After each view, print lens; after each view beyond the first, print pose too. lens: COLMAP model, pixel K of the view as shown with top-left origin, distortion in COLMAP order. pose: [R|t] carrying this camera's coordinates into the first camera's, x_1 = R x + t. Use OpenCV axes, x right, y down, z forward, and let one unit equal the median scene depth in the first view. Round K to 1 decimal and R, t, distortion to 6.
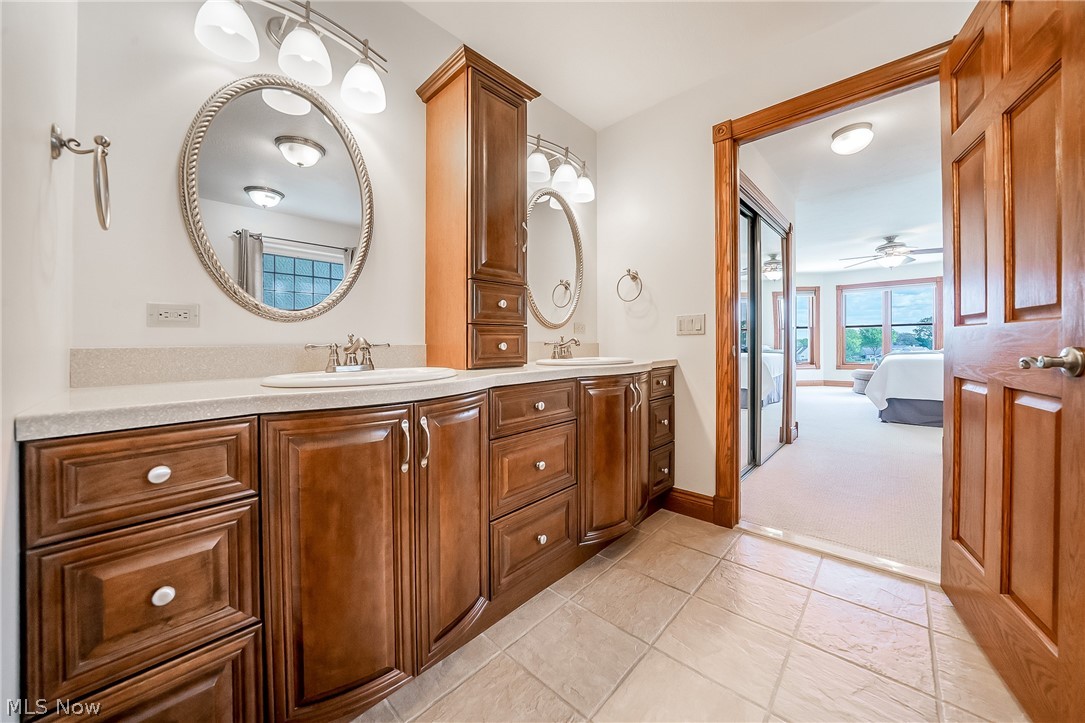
lens RADIAL K [[375.6, 0, 525.3], [0, 375.6, 343.5], [0, 0, 1]] dist [-0.016179, 0.000081]
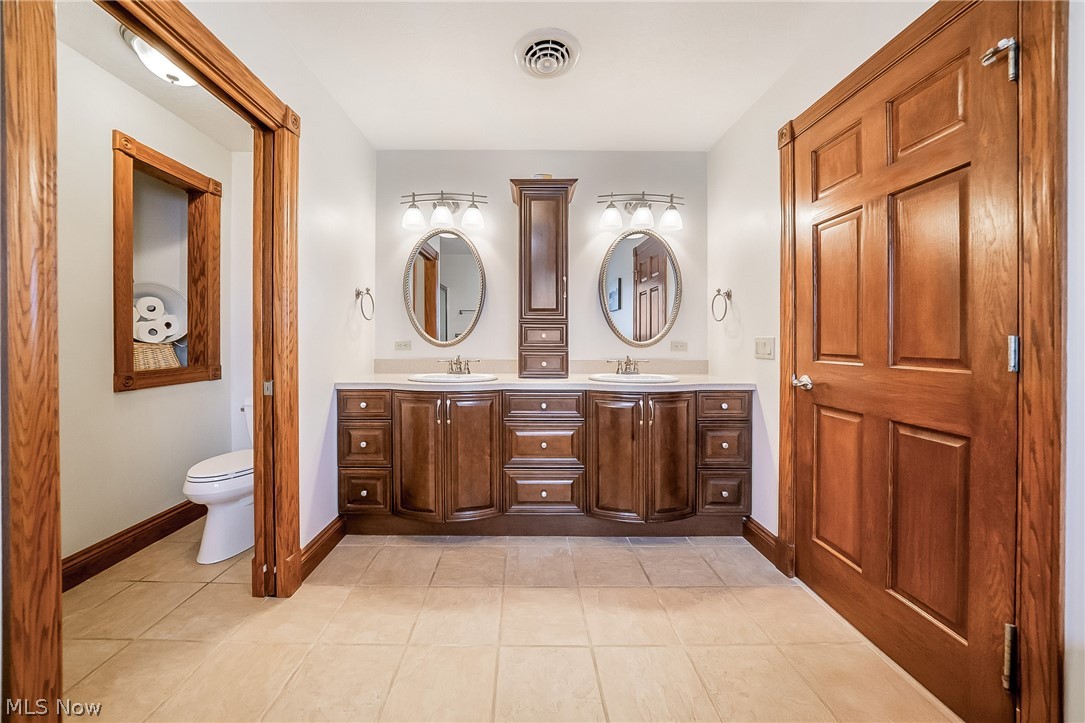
lens RADIAL K [[375.6, 0, 525.3], [0, 375.6, 343.5], [0, 0, 1]] dist [-0.016179, 0.000081]
pose [[0.703346, 0.017593, -0.710630, 0.947976], [-0.010513, 0.999842, 0.014348, -0.094534], [0.710770, -0.002621, 0.703420, -0.103297]]
